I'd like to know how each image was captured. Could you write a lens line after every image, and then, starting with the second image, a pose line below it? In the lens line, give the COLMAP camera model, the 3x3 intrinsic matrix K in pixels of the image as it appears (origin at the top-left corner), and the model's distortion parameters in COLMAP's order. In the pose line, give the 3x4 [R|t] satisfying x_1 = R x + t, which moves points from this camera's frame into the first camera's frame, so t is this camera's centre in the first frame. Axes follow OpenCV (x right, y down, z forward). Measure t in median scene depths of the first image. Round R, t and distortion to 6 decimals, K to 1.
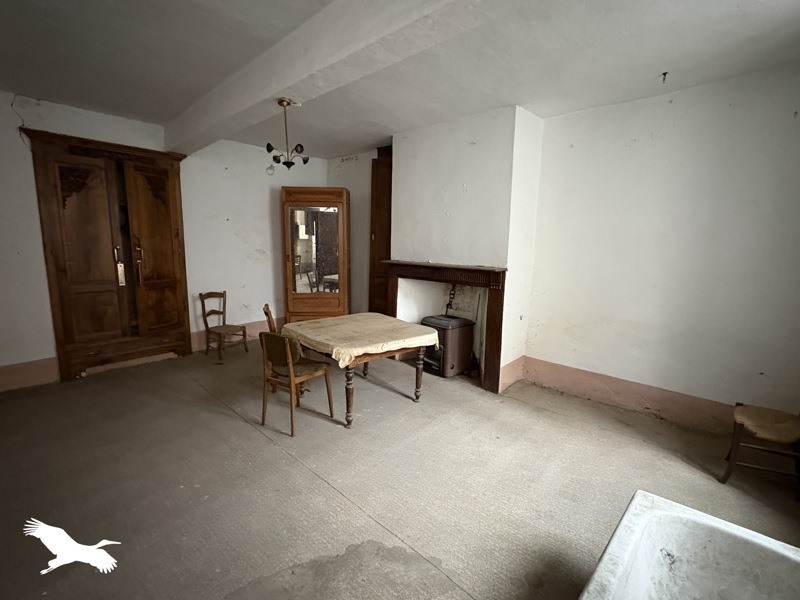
lens RADIAL K [[371.5, 0, 400.0], [0, 371.5, 300.0], [0, 0, 1]] dist [-0.001256, -0.000168]
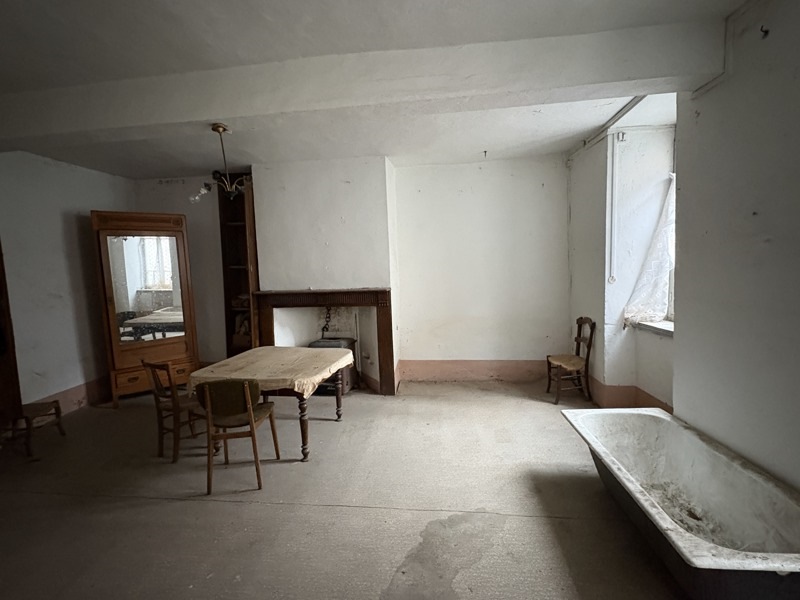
lens RADIAL K [[371.5, 0, 400.0], [0, 371.5, 300.0], [0, 0, 1]] dist [-0.001256, -0.000168]
pose [[0.802370, -0.102586, 0.587945, -0.397947], [0.142522, 0.989551, -0.021840, -0.015618], [-0.579561, 0.101319, 0.808606, 0.021304]]
